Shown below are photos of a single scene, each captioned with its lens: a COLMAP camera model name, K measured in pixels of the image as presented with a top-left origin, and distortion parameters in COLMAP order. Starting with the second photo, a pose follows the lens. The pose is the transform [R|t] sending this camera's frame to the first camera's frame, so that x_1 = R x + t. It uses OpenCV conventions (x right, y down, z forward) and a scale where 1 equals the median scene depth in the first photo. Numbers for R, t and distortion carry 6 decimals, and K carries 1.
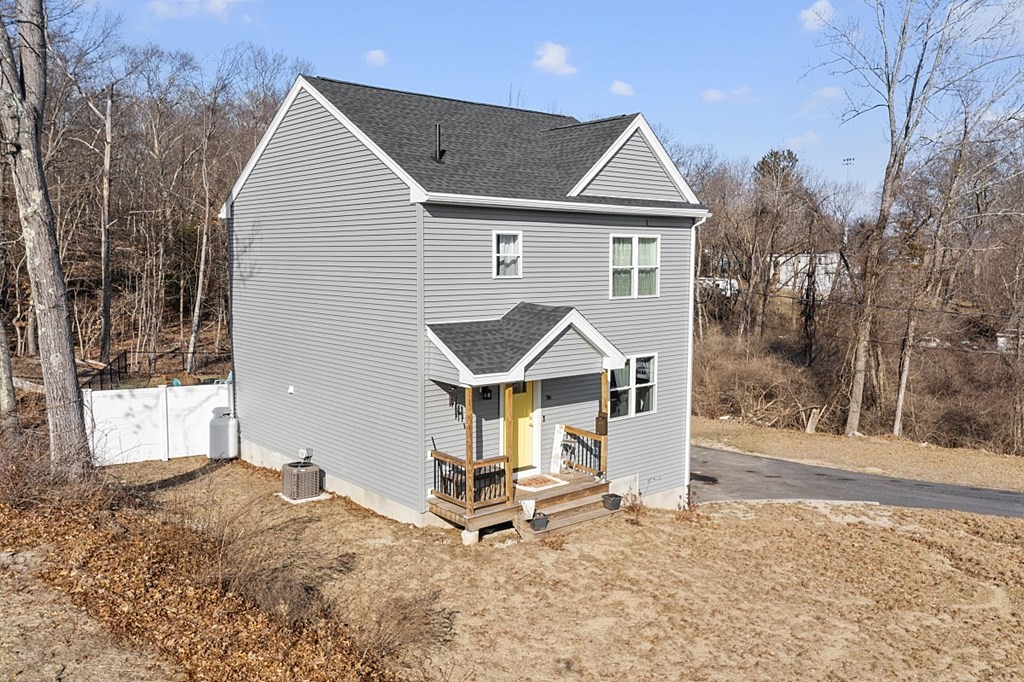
lens RADIAL K [[827.5, 0, 516.0], [0, 827.5, 363.4], [0, 0, 1]] dist [-0.001919, -0.002638]
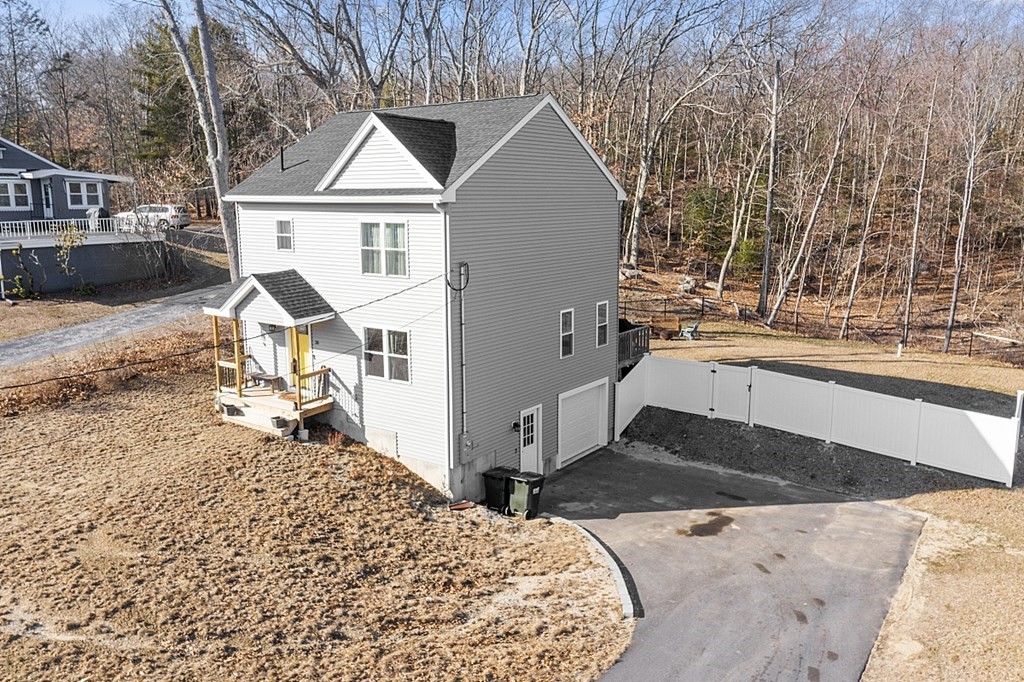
lens RADIAL K [[827.5, 0, 516.0], [0, 827.5, 363.4], [0, 0, 1]] dist [-0.001919, -0.002638]
pose [[0.240825, 0.189282, -0.951933, 1.308356], [-0.124776, 0.978698, 0.163038, -0.172210], [0.962515, 0.079515, 0.259312, 0.904693]]
